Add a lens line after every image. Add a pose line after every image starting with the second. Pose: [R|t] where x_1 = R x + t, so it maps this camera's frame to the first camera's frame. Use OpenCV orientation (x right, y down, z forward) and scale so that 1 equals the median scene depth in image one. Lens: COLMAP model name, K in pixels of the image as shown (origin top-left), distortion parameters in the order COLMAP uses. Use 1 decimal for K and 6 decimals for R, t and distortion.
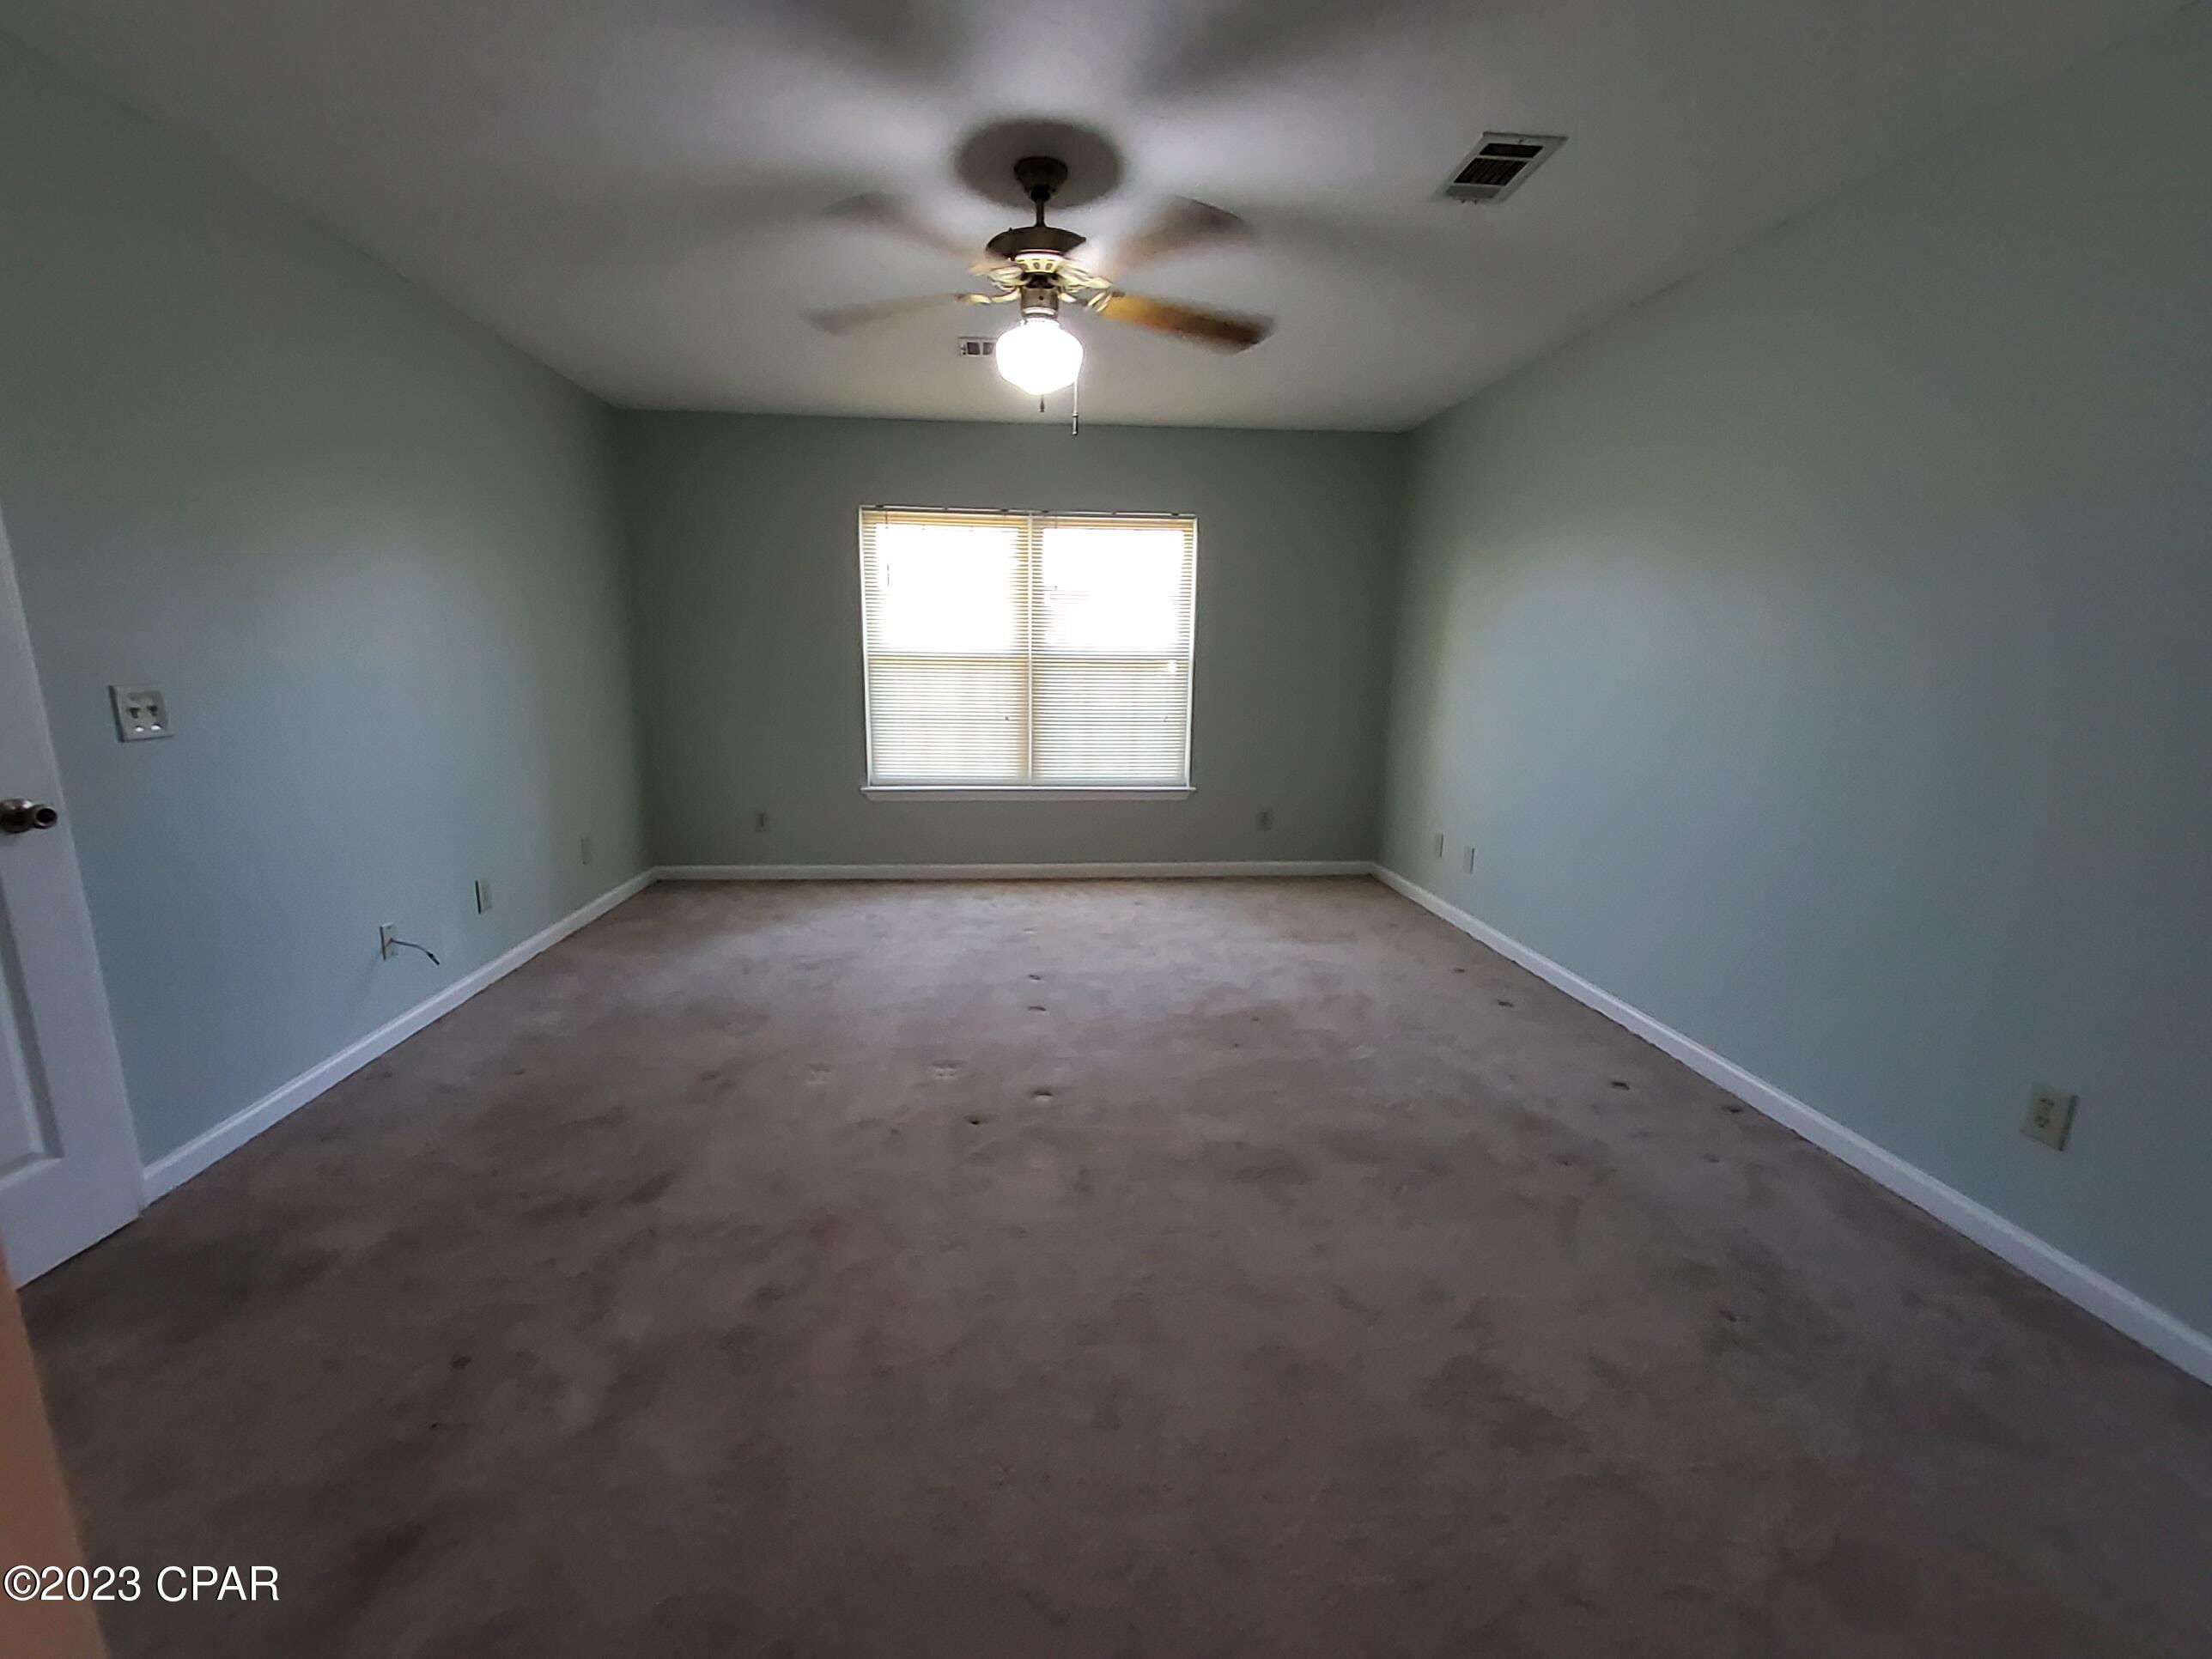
lens RADIAL K [[925.0, 0, 1106.0], [0, 925.0, 829.5], [0, 0, 1]] dist [0.000657, -0.000032]
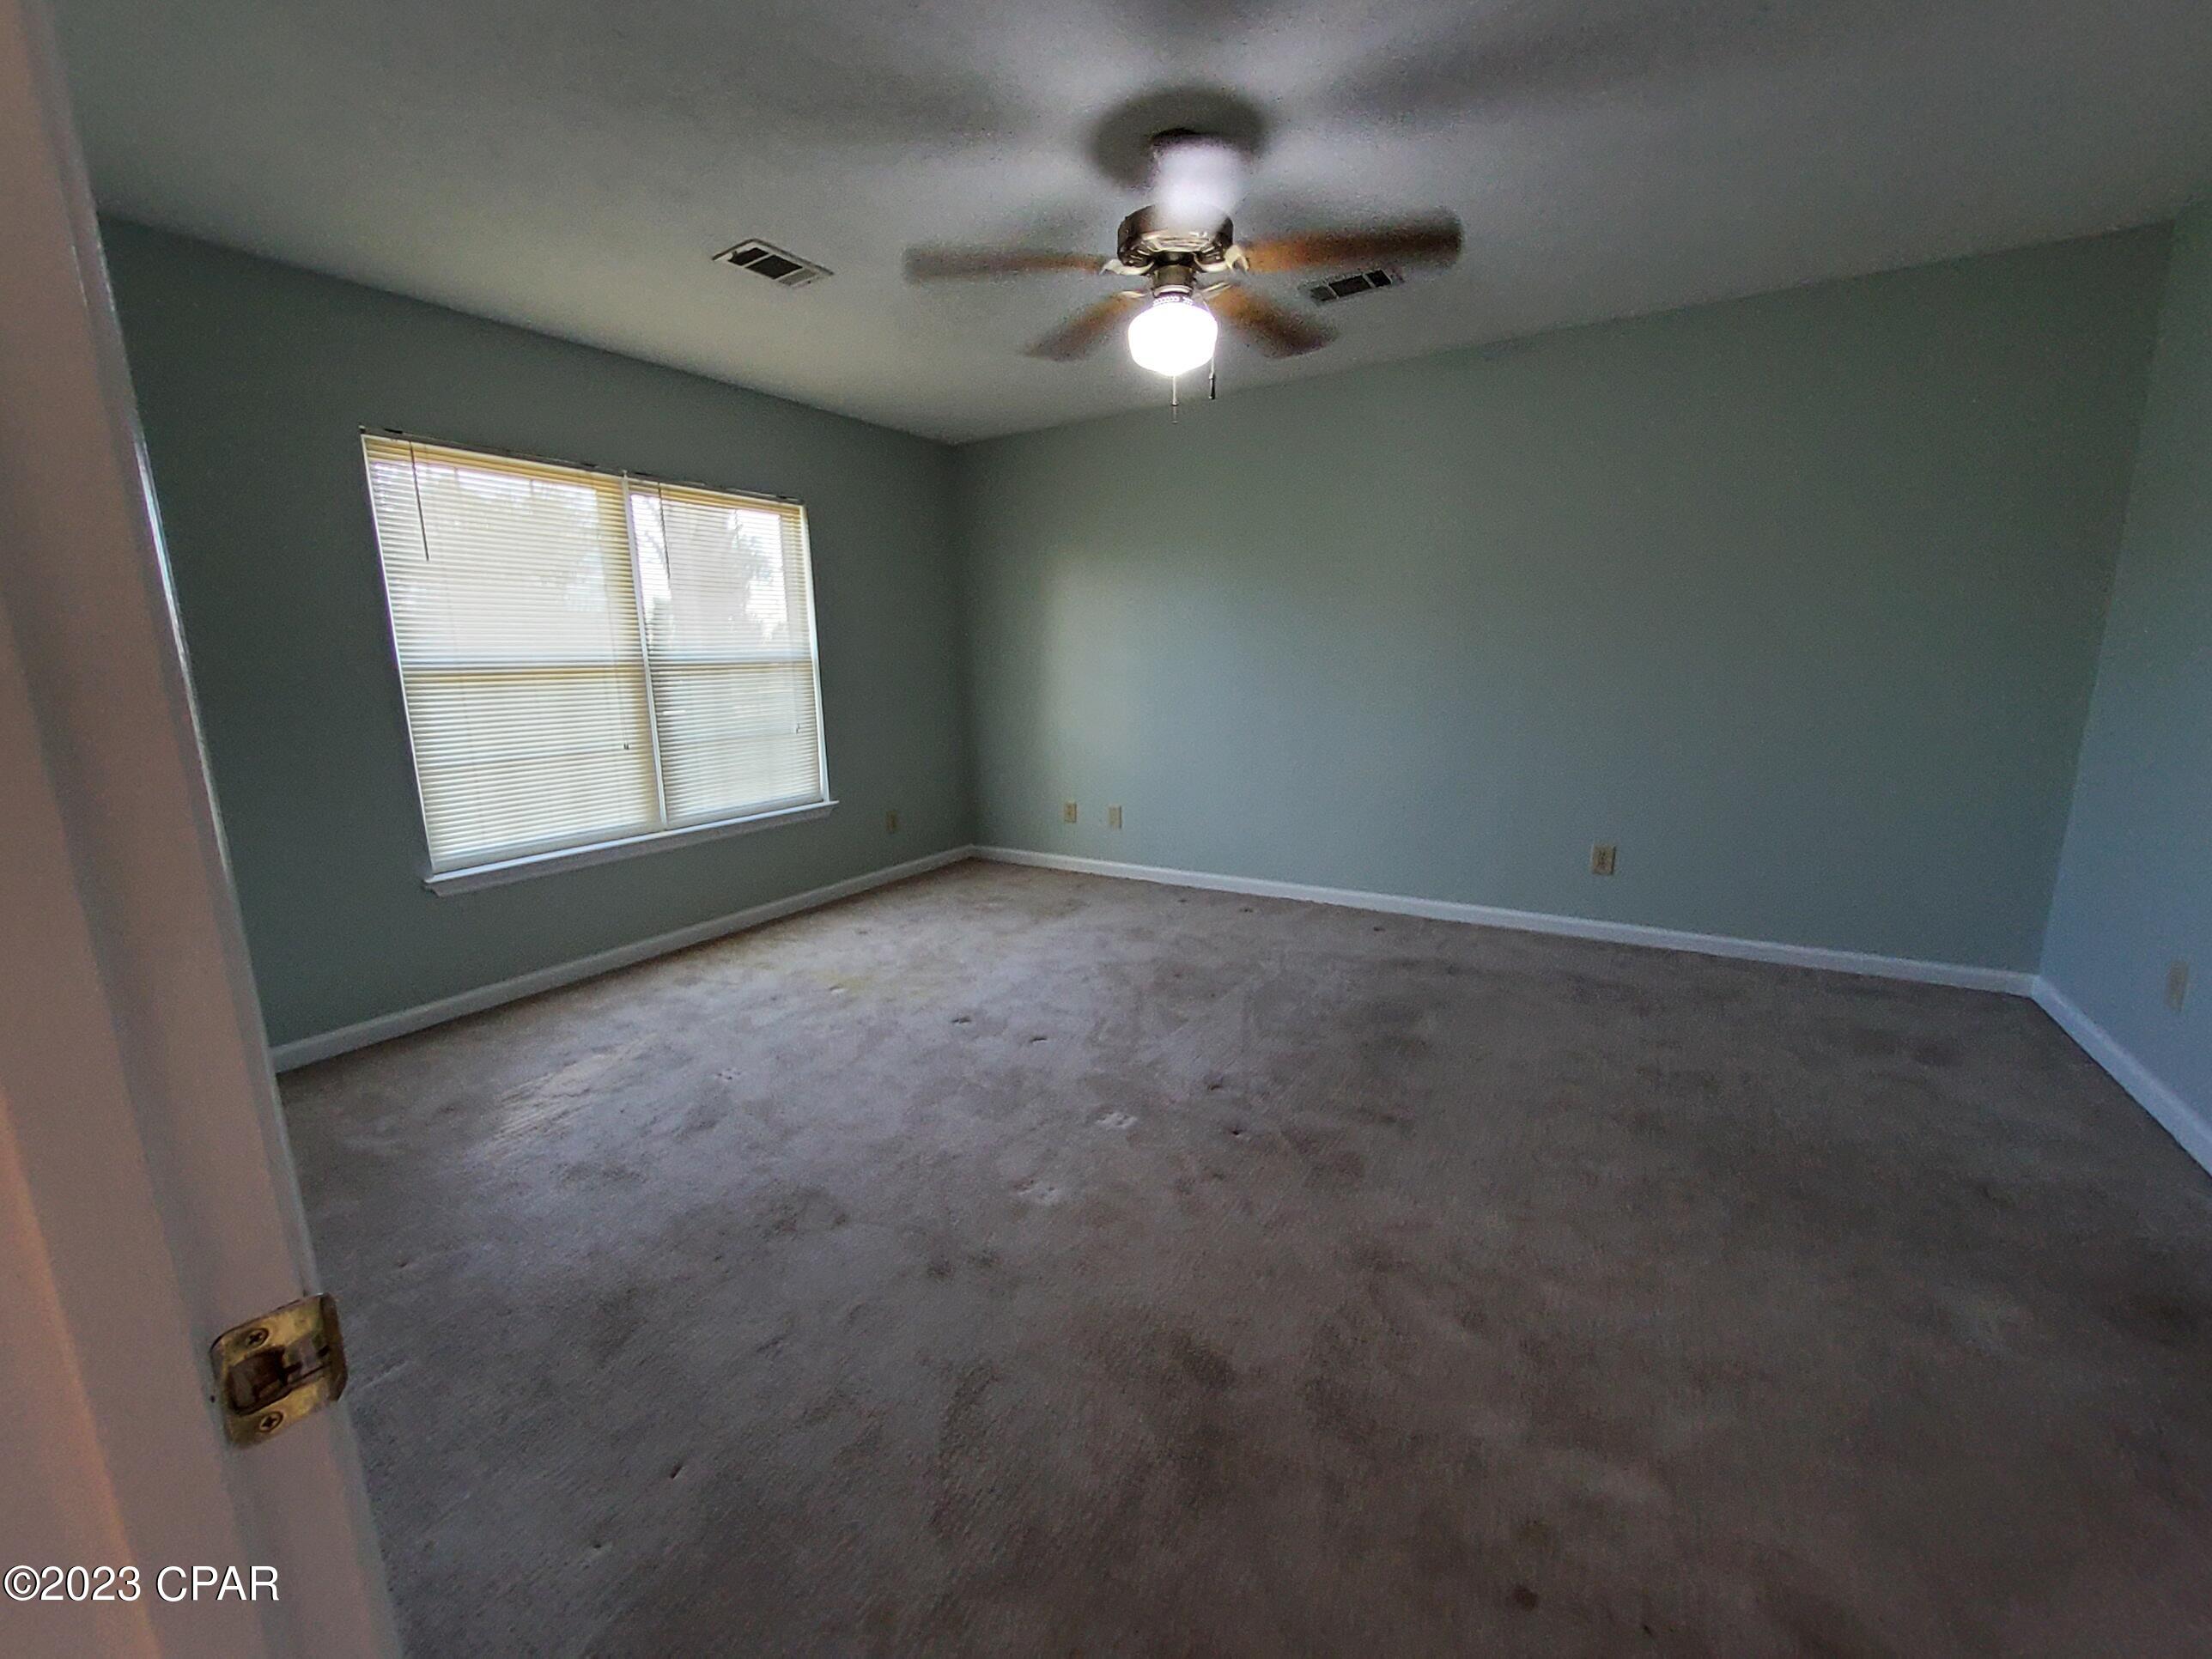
lens RADIAL K [[884.7, 0, 1106.0], [0, 884.7, 829.5], [0, 0, 1]] dist [0.001531, 0.000194]
pose [[0.584720, -0.178250, 0.791410, -0.500945], [0.175334, 0.980271, 0.091245, -0.056910], [-0.792061, 0.085408, 0.604438, 0.290663]]
